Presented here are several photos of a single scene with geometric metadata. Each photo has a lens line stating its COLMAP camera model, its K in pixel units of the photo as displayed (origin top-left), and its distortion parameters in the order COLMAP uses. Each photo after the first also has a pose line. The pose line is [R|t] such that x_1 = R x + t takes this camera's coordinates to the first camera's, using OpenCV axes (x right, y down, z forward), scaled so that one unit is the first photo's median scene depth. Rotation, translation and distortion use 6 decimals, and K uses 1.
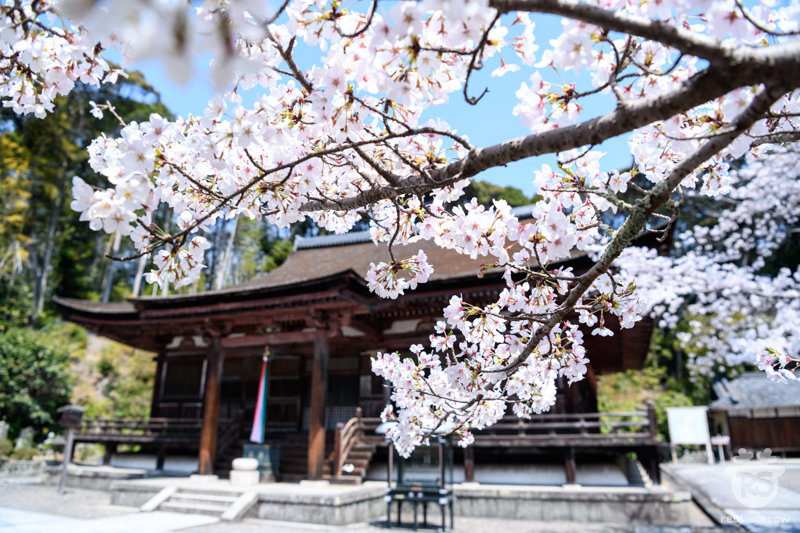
lens RADIAL K [[551.7, 0, 400.0], [0, 551.7, 266.5], [0, 0, 1]] dist [-0.071351, 0.007247]
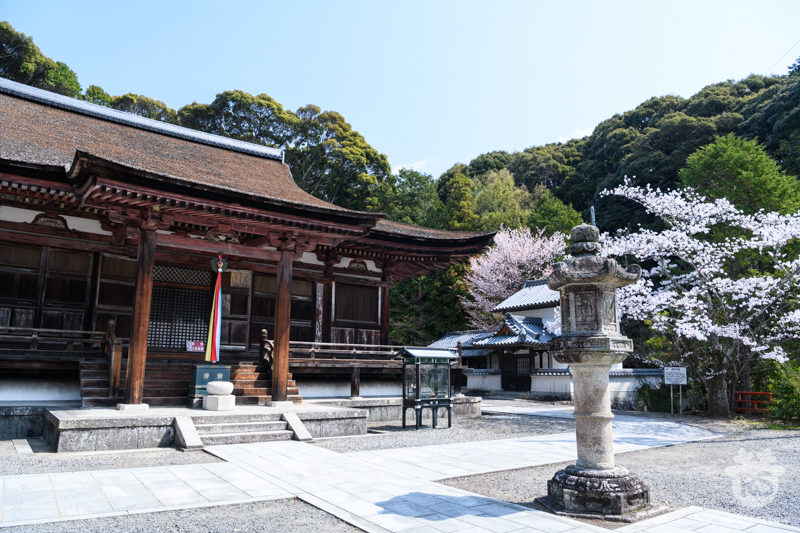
lens RADIAL K [[551.7, 0, 400.0], [0, 551.7, 266.5], [0, 0, 1]] dist [-0.071351, 0.007247]
pose [[0.500272, 0.157091, 0.851499, -0.980149], [-0.272496, 0.962000, -0.017380, 0.115028], [-0.821872, -0.223336, 0.524068, 0.350222]]
